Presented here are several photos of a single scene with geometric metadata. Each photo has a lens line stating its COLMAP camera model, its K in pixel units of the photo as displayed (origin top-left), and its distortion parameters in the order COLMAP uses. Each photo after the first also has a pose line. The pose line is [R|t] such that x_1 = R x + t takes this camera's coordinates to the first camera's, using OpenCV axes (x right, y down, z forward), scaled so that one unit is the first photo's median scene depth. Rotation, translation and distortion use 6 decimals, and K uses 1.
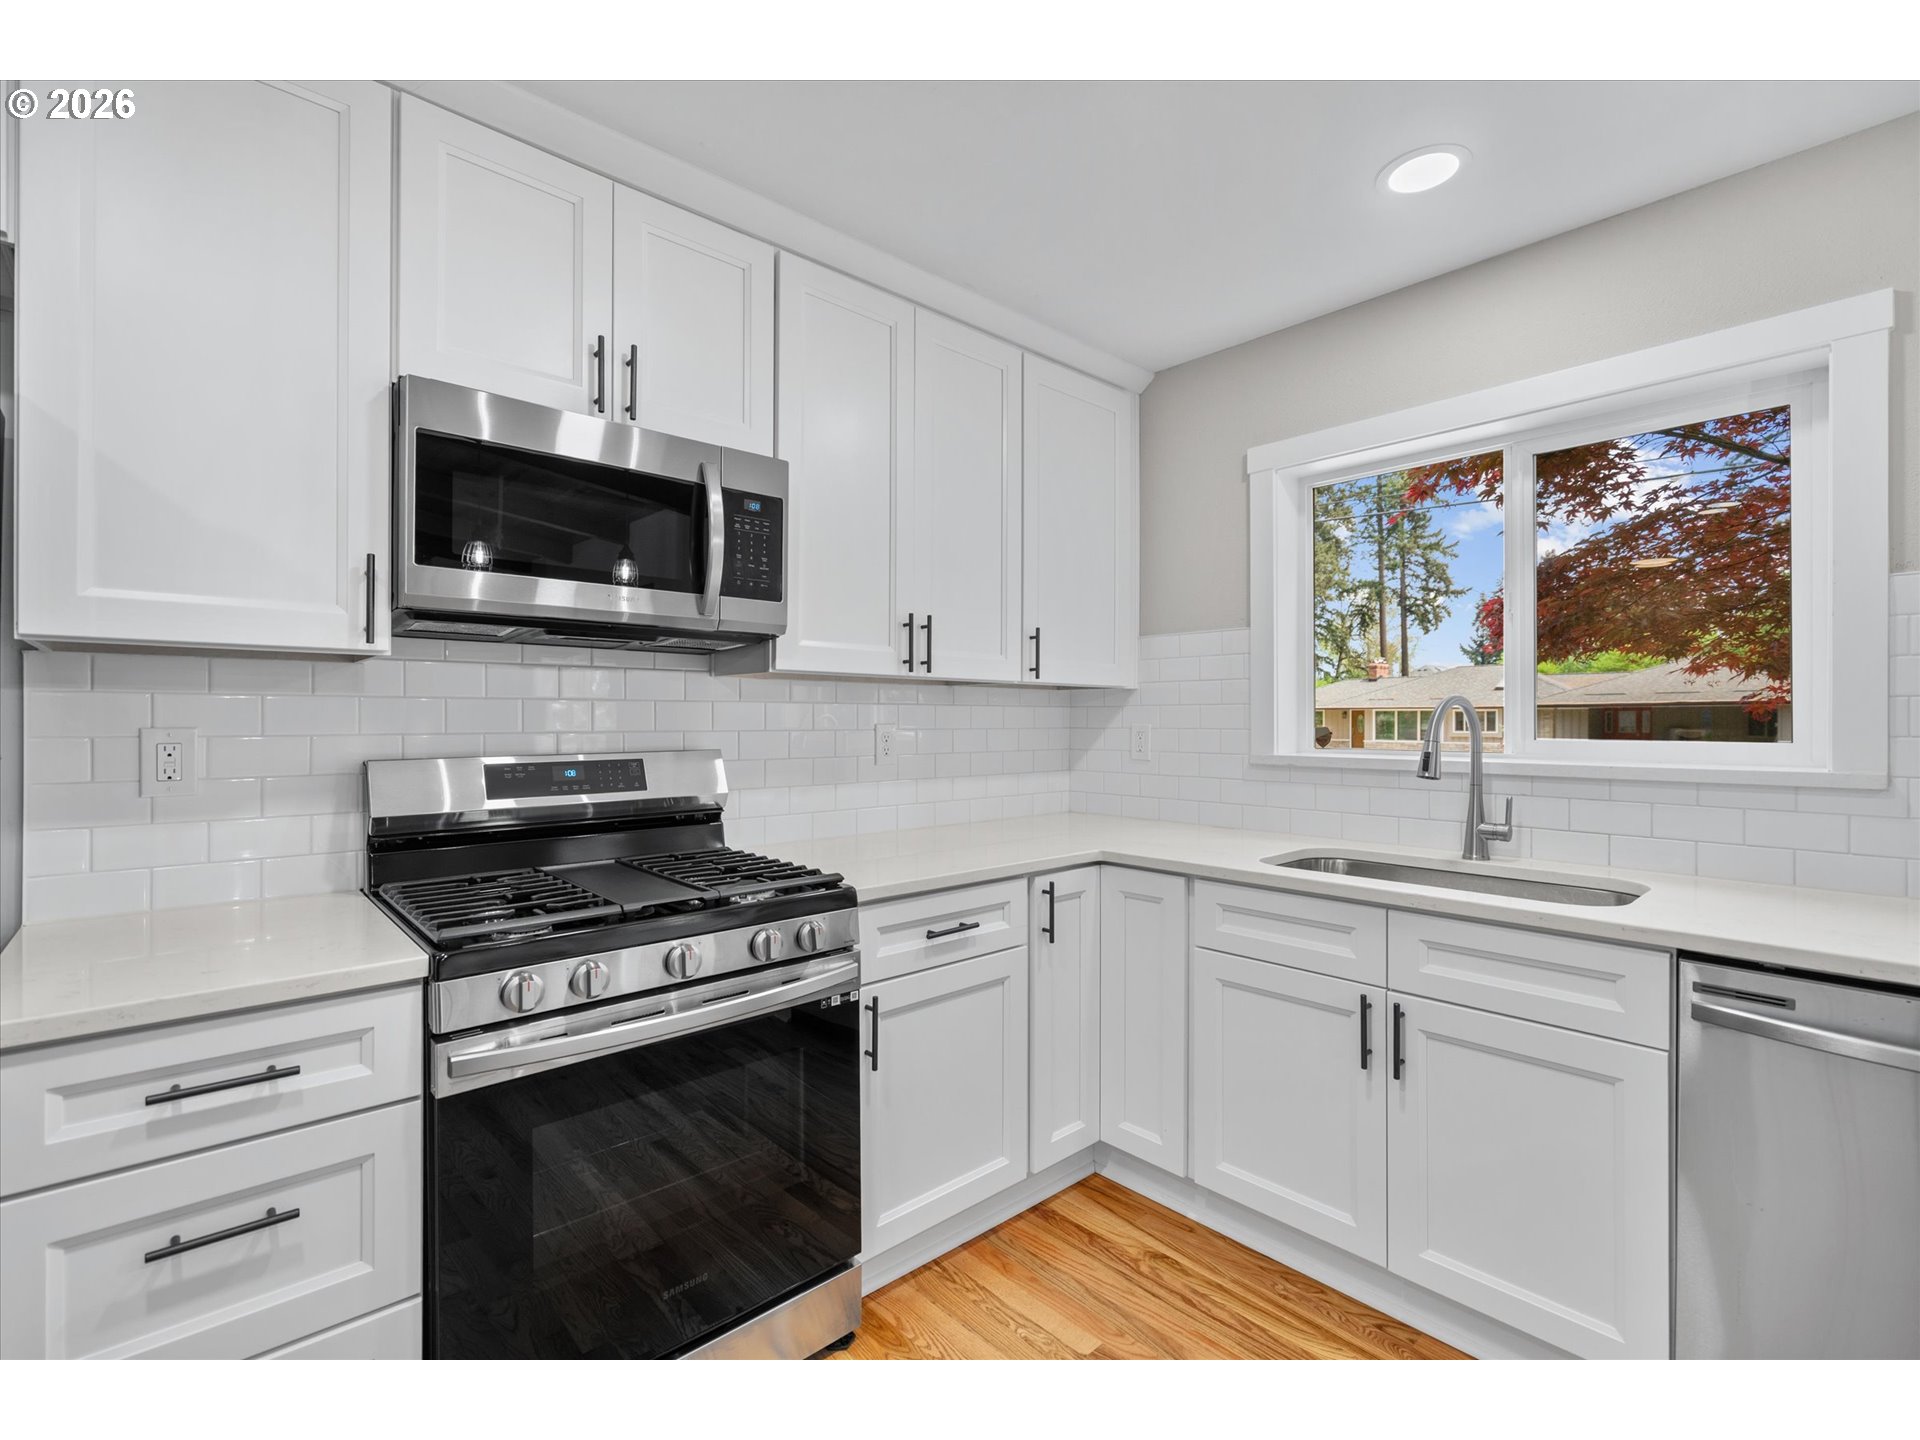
lens RADIAL K [[865.8, 0, 954.3], [0, 865.8, 716.3], [0, 0, 1]] dist [-0.009458, 0.004976]
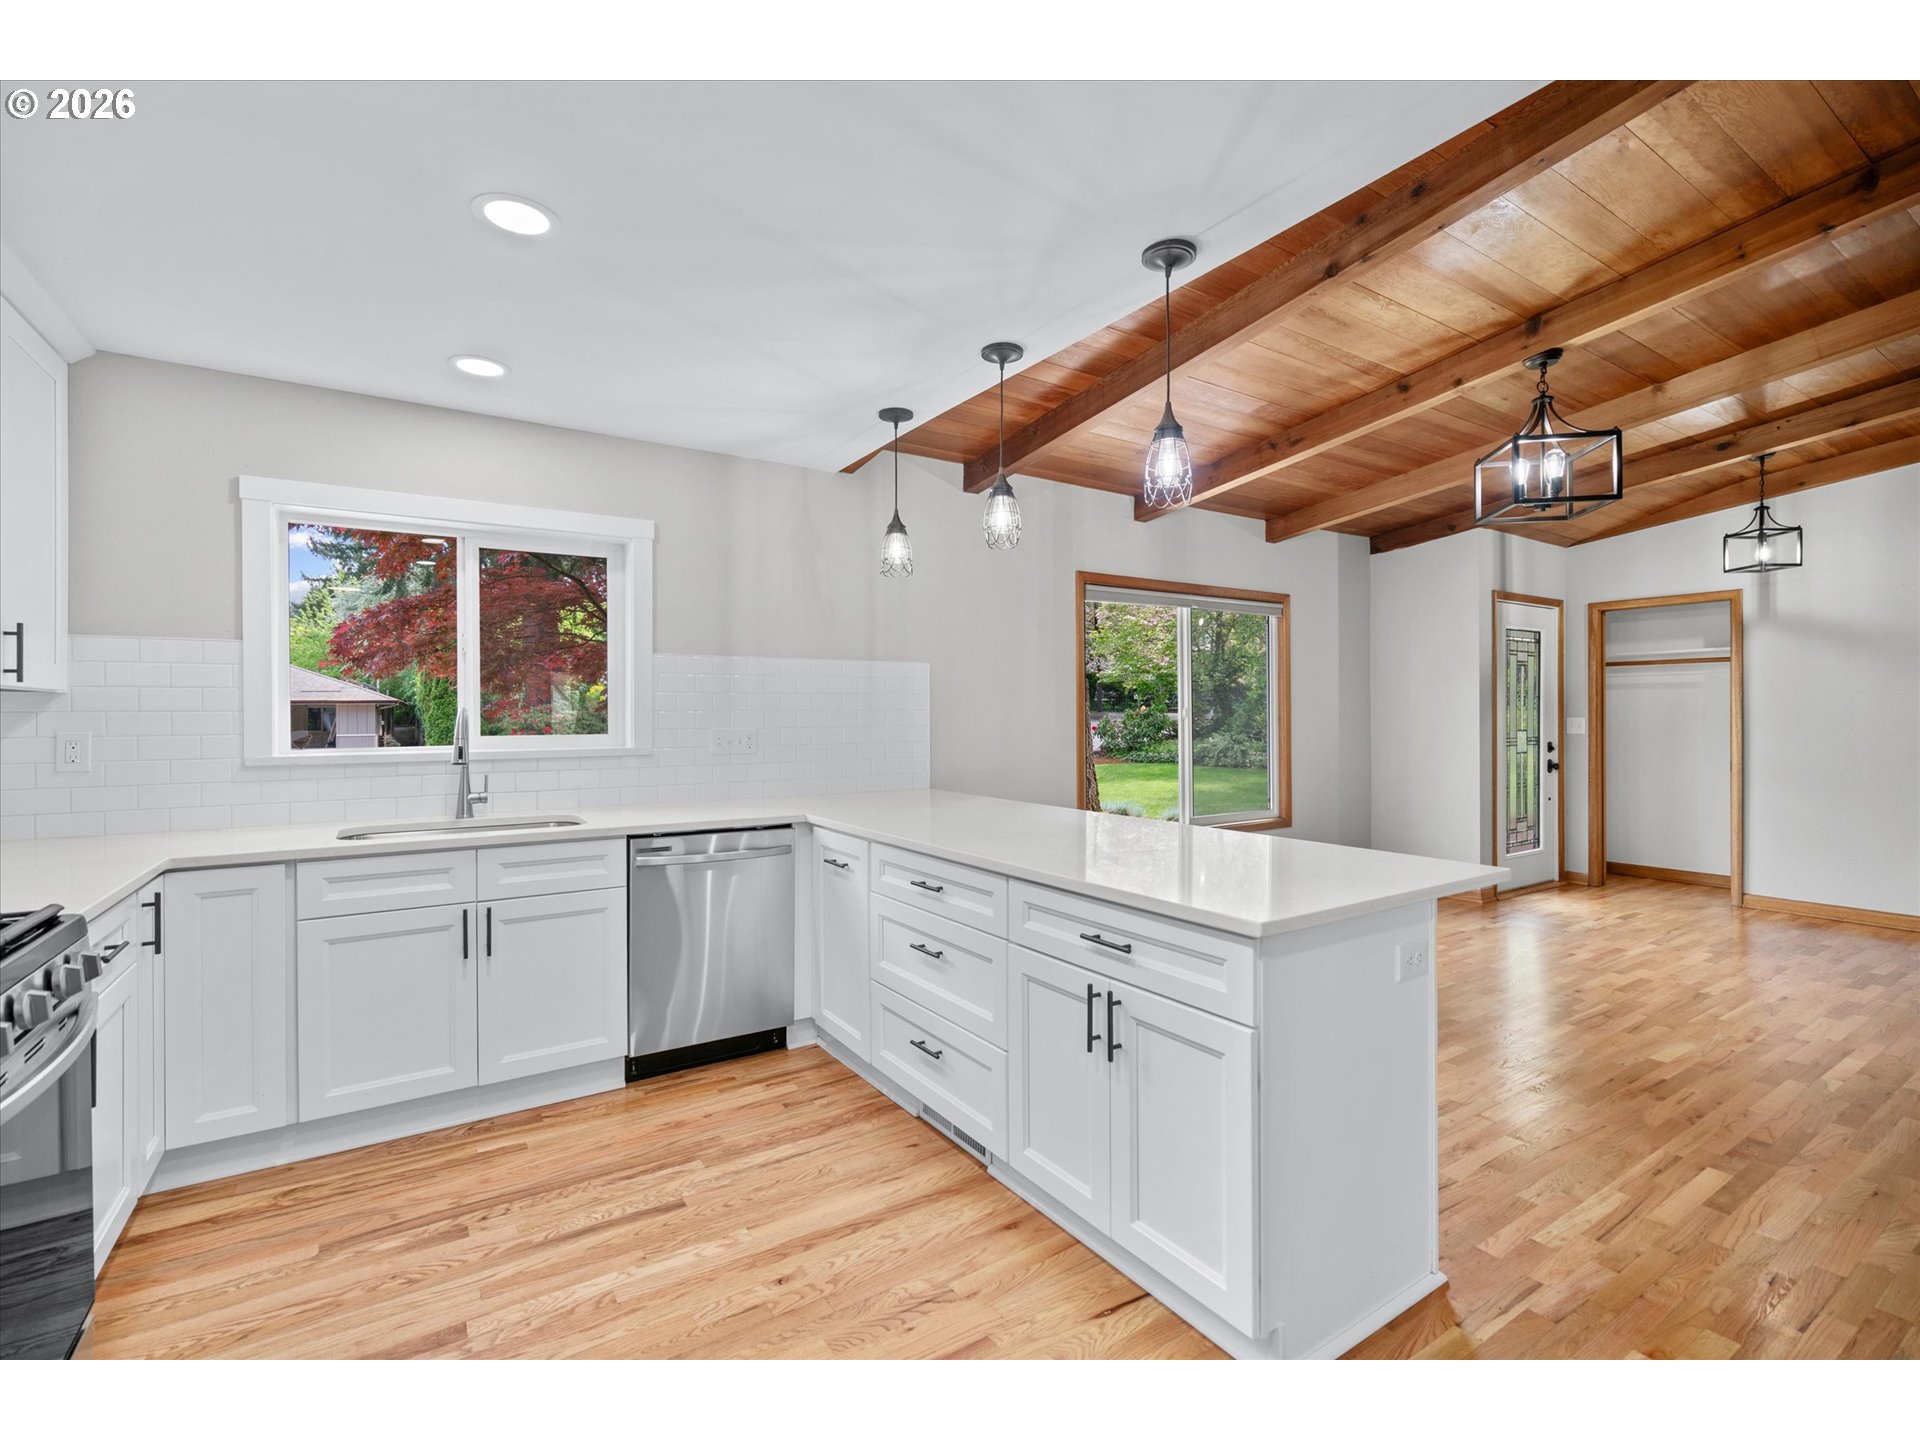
lens RADIAL K [[865.8, 0, 960.4], [0, 865.8, 715.8], [0, 0, 1]] dist [-0.009458, 0.004976]
pose [[0.147633, -0.004385, 0.989032, -0.738842], [0.000599, 0.999990, 0.004345, -0.015716], [-0.989042, -0.000049, 0.147634, -0.057496]]
